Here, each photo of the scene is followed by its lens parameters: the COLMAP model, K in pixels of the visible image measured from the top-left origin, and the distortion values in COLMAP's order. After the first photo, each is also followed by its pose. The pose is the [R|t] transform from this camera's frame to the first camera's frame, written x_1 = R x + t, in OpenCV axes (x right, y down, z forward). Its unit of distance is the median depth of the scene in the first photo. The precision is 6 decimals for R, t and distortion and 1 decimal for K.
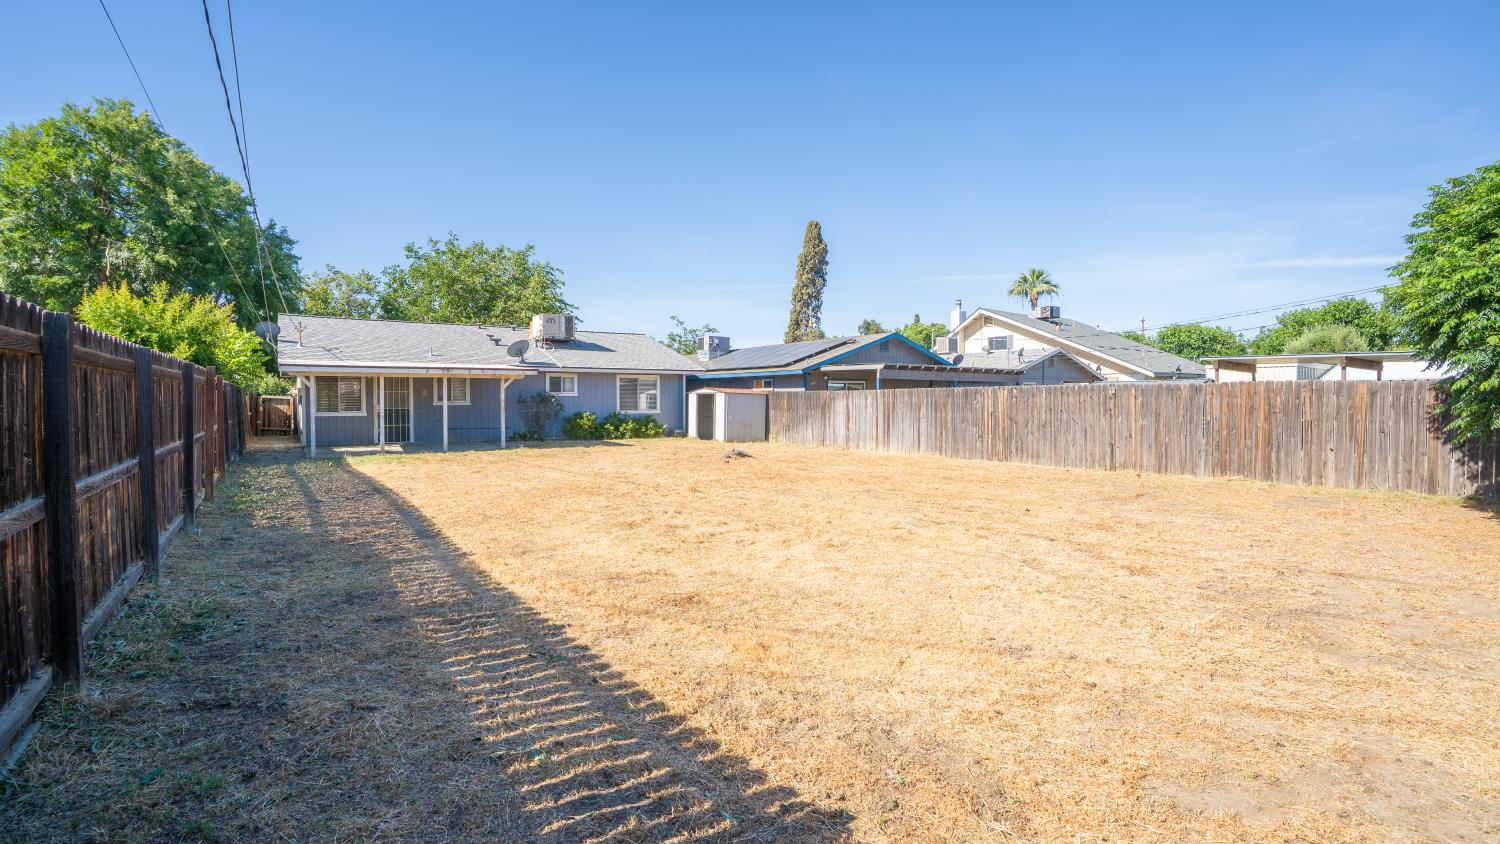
lens RADIAL K [[701.7, 0, 750.8], [0, 701.7, 375.4], [0, 0, 1]] dist [-0.001357, -0.000329]
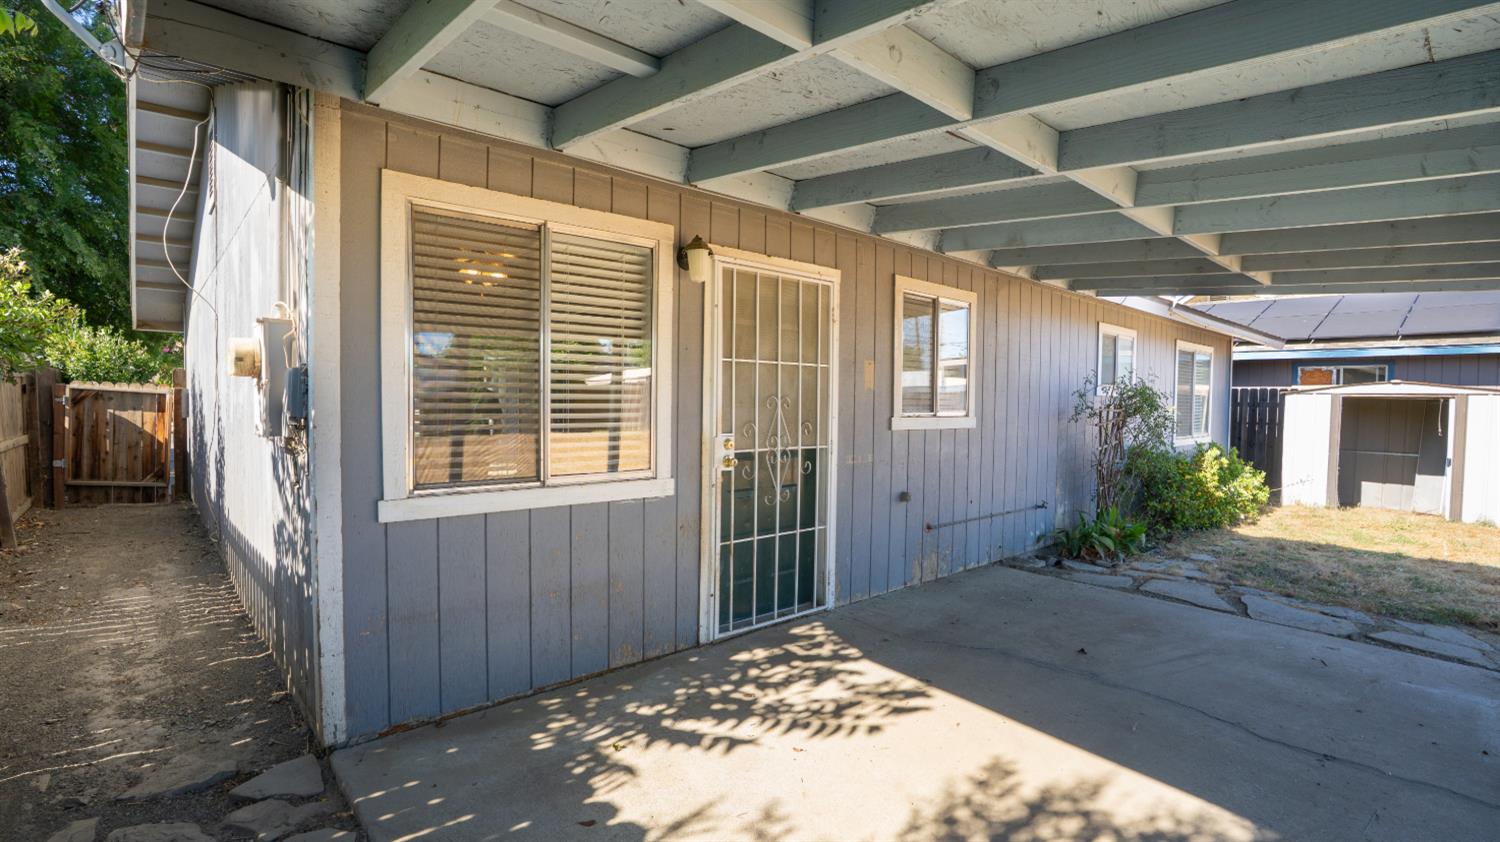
lens RADIAL K [[701.7, 0, 750.8], [0, 701.7, 374.4], [0, 0, 1]] dist [-0.001357, -0.000329]
pose [[0.990626, 0.018873, 0.135290, -0.453708], [-0.018381, 0.999819, -0.004885, 0.022619], [-0.135358, 0.002352, 0.990794, 0.672189]]
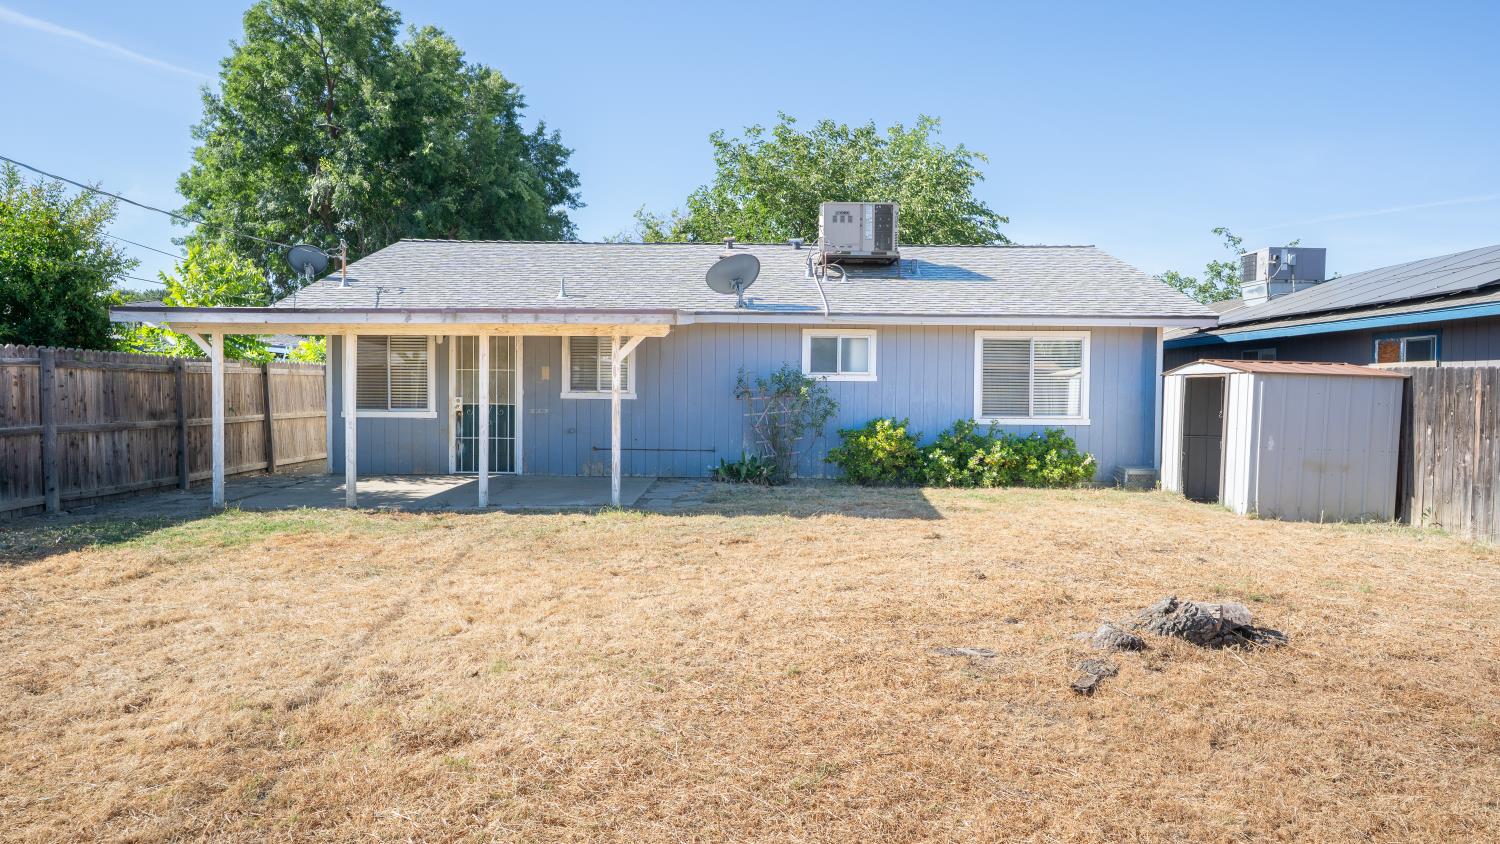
lens RADIAL K [[977.9, 0, 750.0], [0, 977.9, 422.0], [0, 0, 1]] dist [0.002452, -0.000669]
pose [[0.825455, 0.024546, -0.563934, 0.027407], [0.011349, 0.998130, 0.060057, 0.016718], [0.564354, -0.055974, 0.823633, 0.446700]]
